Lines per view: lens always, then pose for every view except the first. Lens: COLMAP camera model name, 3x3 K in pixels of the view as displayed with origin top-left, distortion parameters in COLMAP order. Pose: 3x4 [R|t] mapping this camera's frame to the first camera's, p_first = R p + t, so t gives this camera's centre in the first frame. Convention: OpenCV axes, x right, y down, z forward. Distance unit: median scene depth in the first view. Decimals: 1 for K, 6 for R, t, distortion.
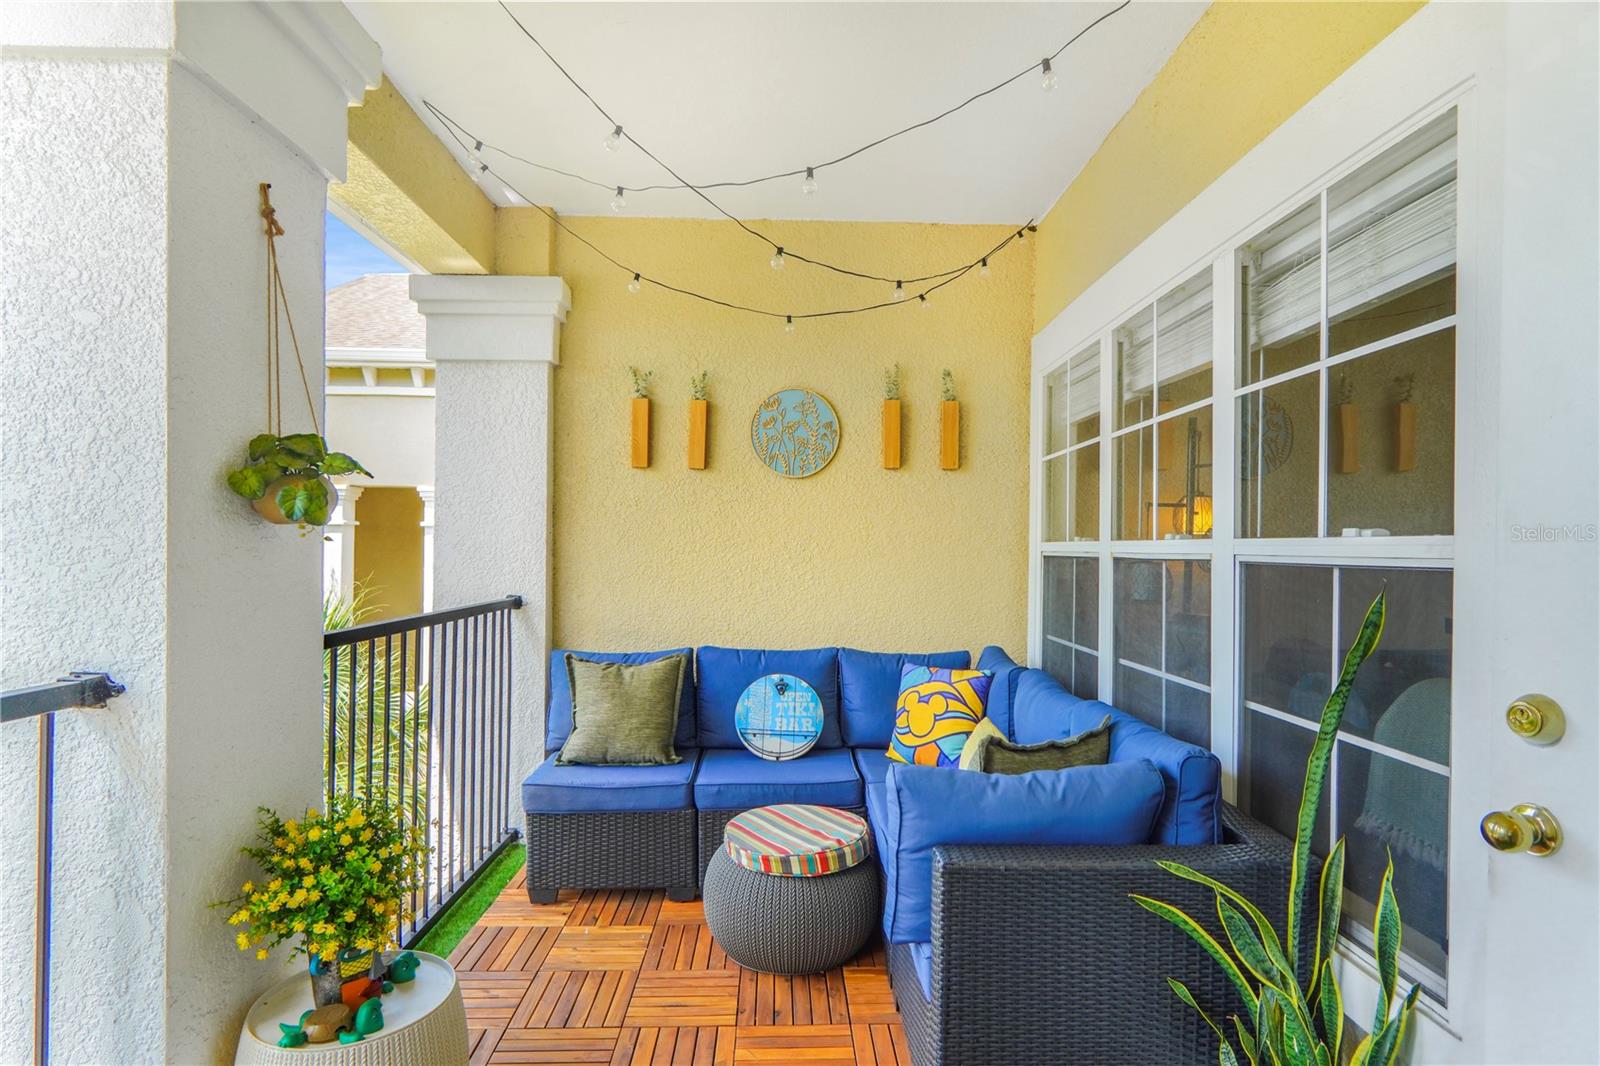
lens RADIAL K [[861.9, 0, 787.3], [0, 861.9, 545.0], [0, 0, 1]] dist [-0.028239, 0.010572]
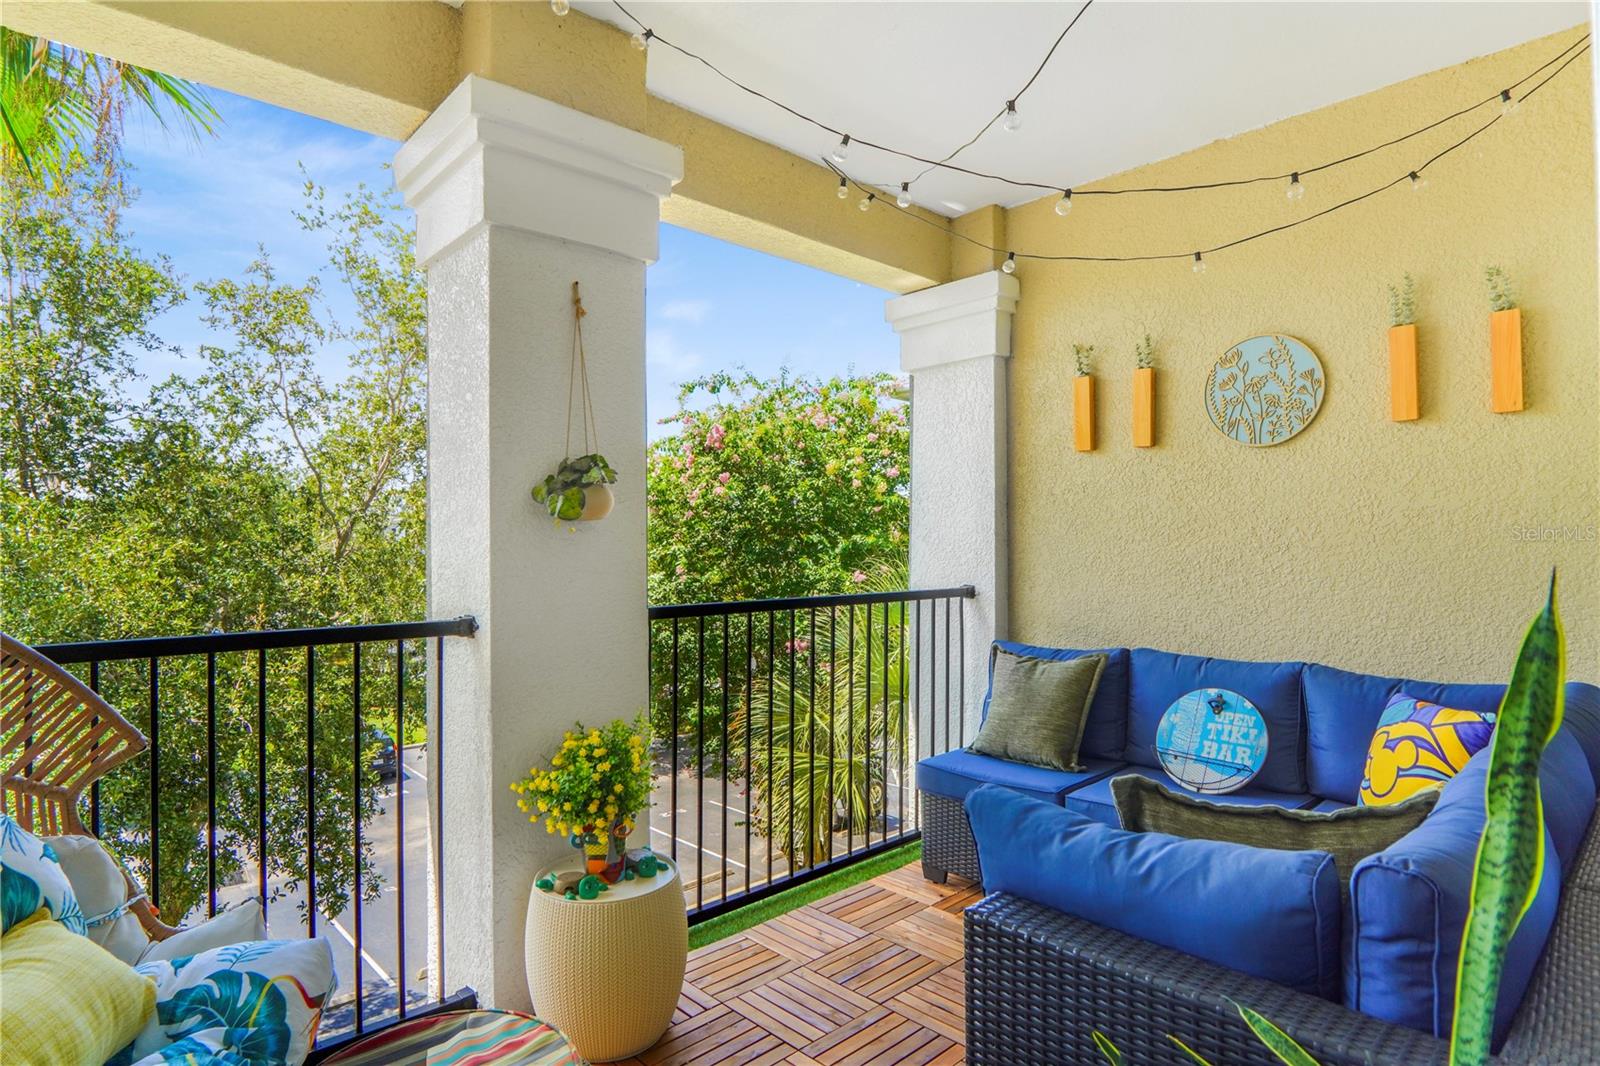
lens RADIAL K [[861.9, 0, 783.6], [0, 861.9, 526.4], [0, 0, 1]] dist [-0.028239, 0.010572]
pose [[0.659539, -0.025975, -0.751221, 0.337597], [0.011413, 0.999634, -0.024544, 0.011531], [0.751583, 0.007614, 0.659594, 0.156346]]
